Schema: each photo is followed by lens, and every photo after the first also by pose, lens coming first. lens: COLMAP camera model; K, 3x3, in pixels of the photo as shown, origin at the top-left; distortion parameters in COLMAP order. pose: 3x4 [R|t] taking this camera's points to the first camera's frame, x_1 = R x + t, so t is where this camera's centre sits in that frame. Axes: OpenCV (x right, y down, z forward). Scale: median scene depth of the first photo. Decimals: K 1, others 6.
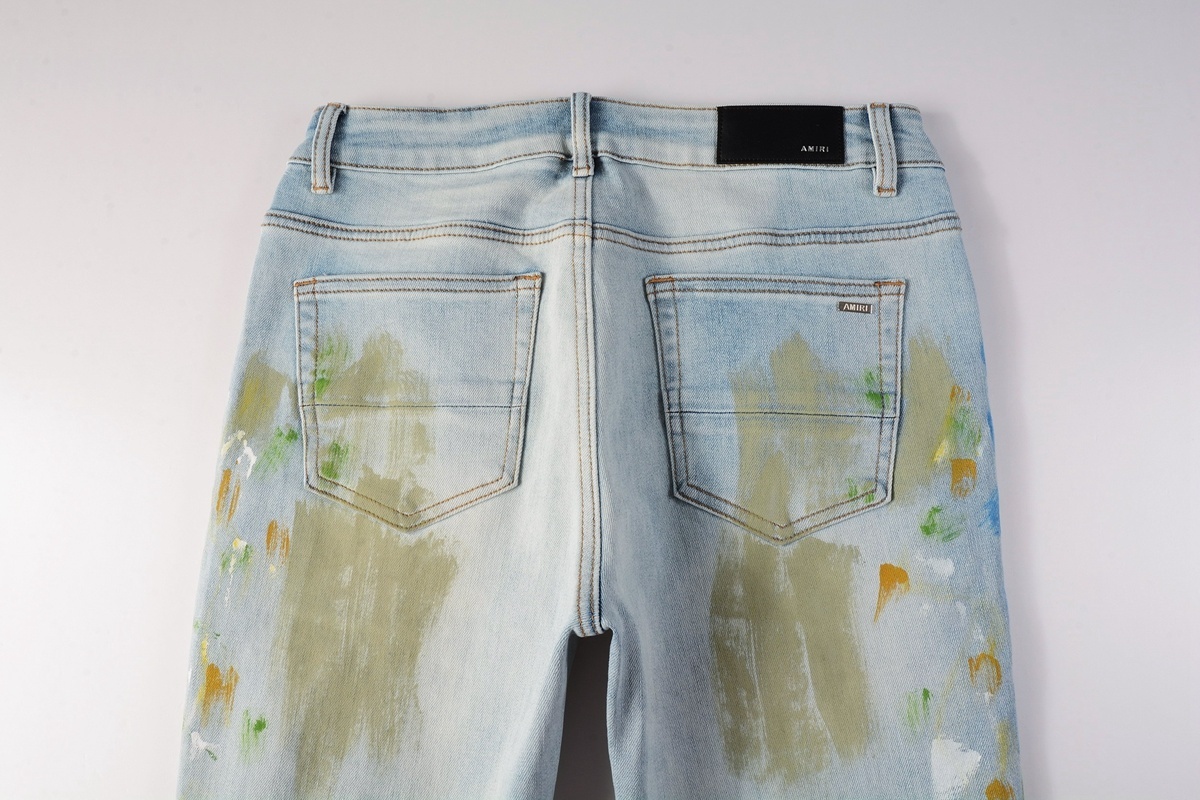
lens RADIAL K [[855.1, 0, 600.0], [0, 855.1, 400.0], [0, 0, 1]] dist [-0.034034, -0.000849]
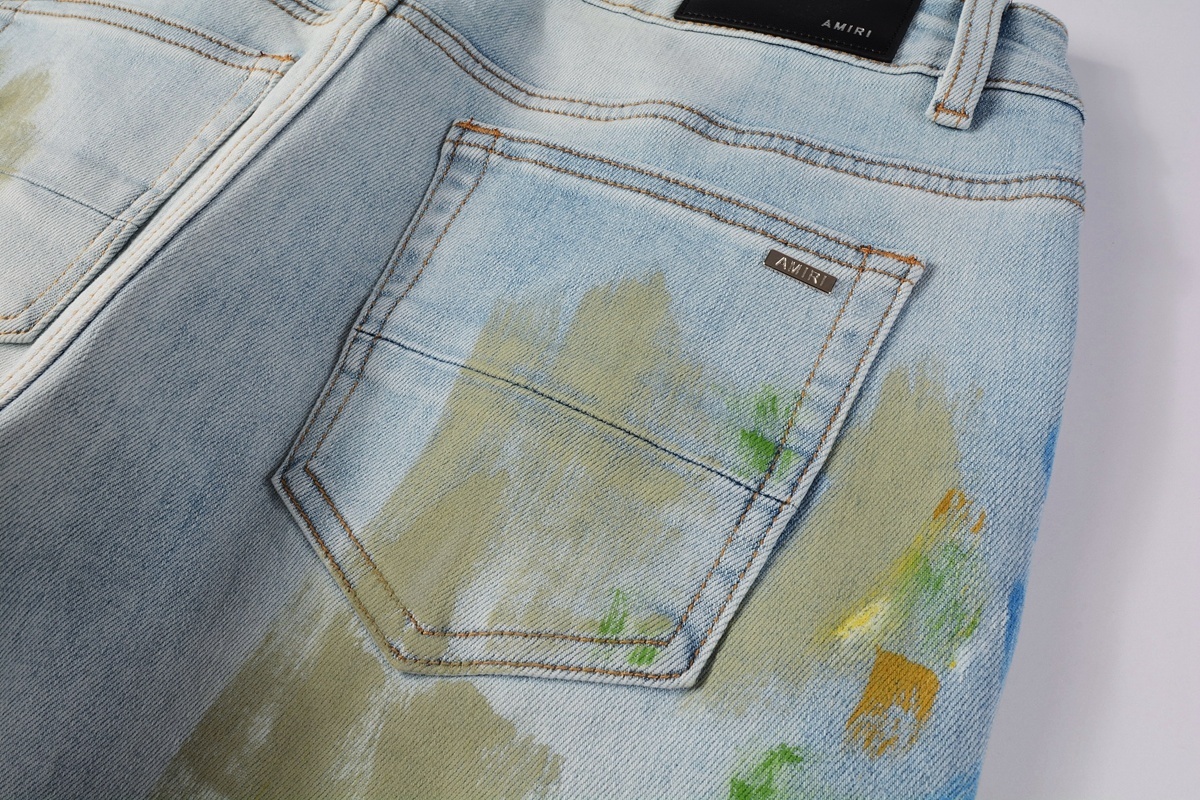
lens RADIAL K [[855.1, 0, 600.0], [0, 855.1, 400.0], [0, 0, 1]] dist [-0.034034, -0.000849]
pose [[0.904608, 0.355210, -0.235608, 0.334999], [-0.406428, 0.885387, -0.225626, 0.103696], [0.128460, 0.299860, 0.945295, 0.564176]]
